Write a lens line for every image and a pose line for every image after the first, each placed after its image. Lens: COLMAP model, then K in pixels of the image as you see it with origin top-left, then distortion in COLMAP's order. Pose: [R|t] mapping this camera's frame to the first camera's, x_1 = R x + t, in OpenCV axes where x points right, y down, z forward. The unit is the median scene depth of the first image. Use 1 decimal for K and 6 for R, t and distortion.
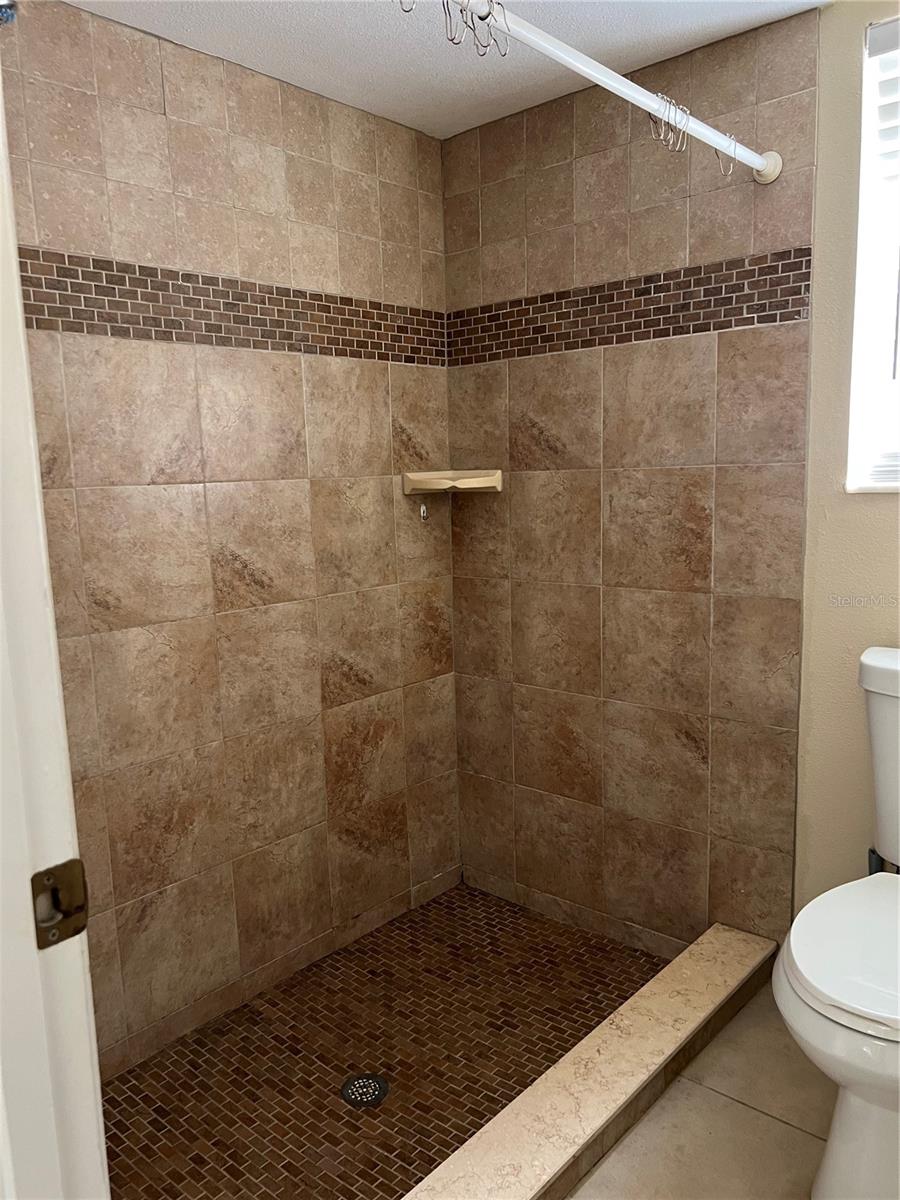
lens RADIAL K [[912.4, 0, 440.5], [0, 912.4, 606.7], [0, 0, 1]] dist [0.051851, -0.050612]
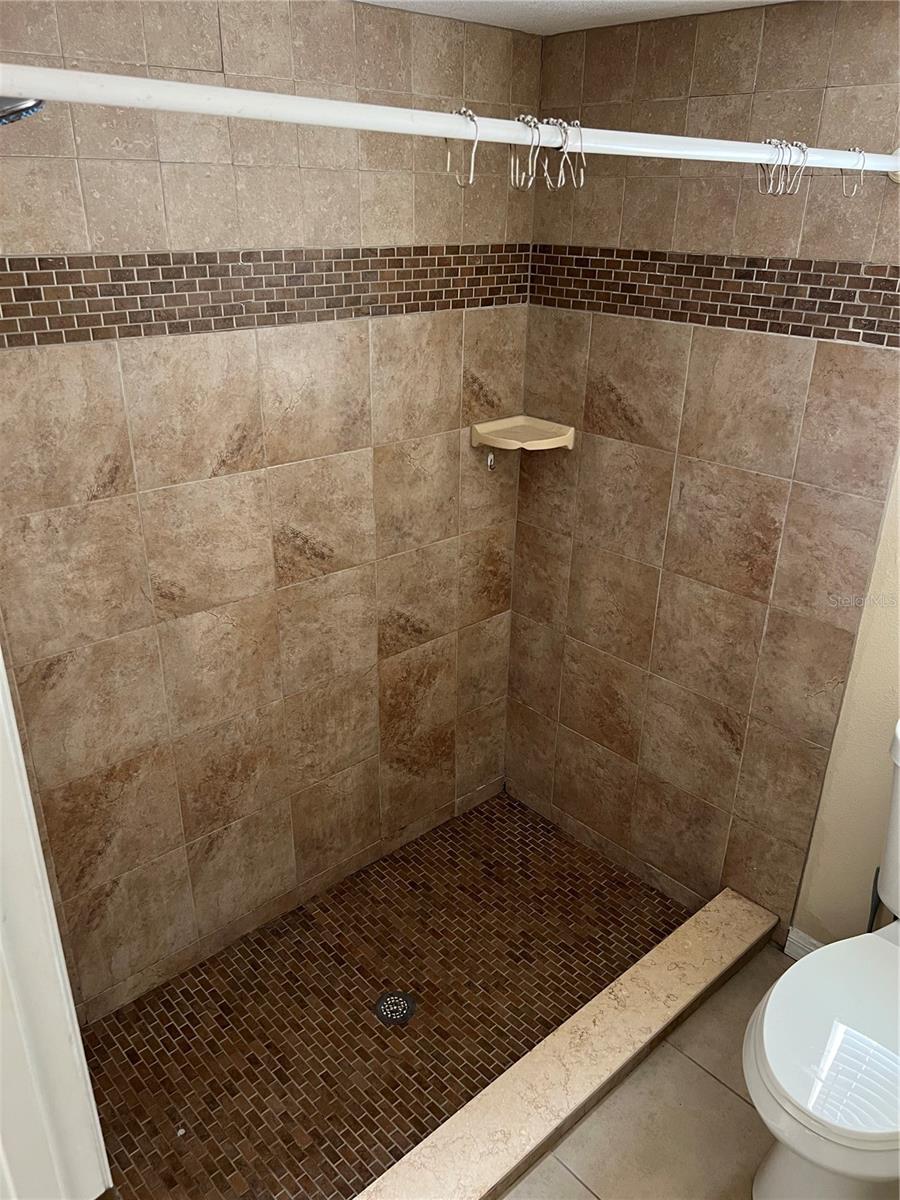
lens RADIAL K [[912.4, 0, 450.9], [0, 912.4, 612.0], [0, 0, 1]] dist [0.051851, -0.050612]
pose [[0.993821, 0.084617, -0.071835, 0.026665], [-0.061697, 0.959113, 0.276218, -0.256062], [0.092271, -0.270079, 0.958407, 0.016938]]
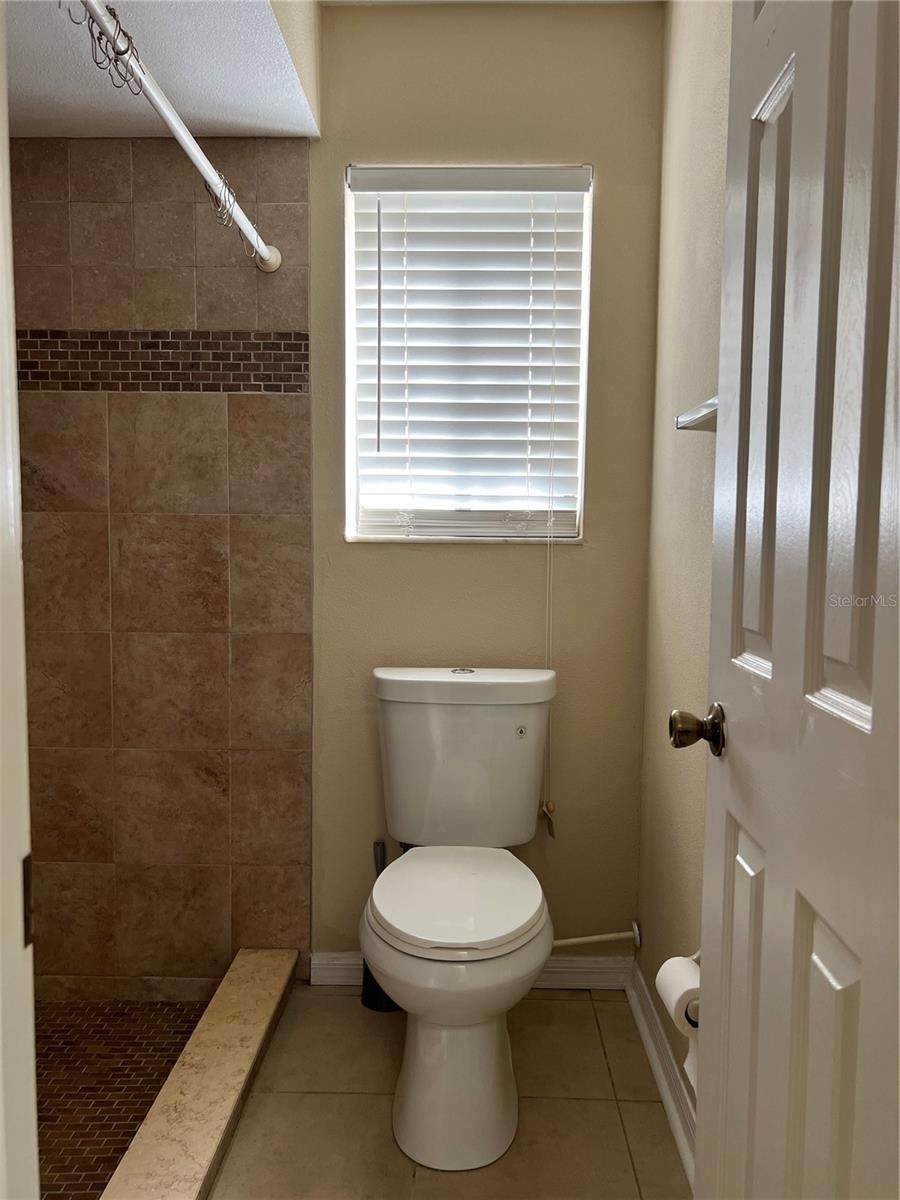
lens RADIAL K [[912.4, 0, 441.5], [0, 912.4, 609.4], [0, 0, 1]] dist [0.051851, -0.050612]
pose [[0.766223, -0.010978, 0.642480, -0.197915], [0.064112, 0.996171, -0.059439, 0.037187], [-0.639368, 0.086734, 0.763993, 0.022391]]
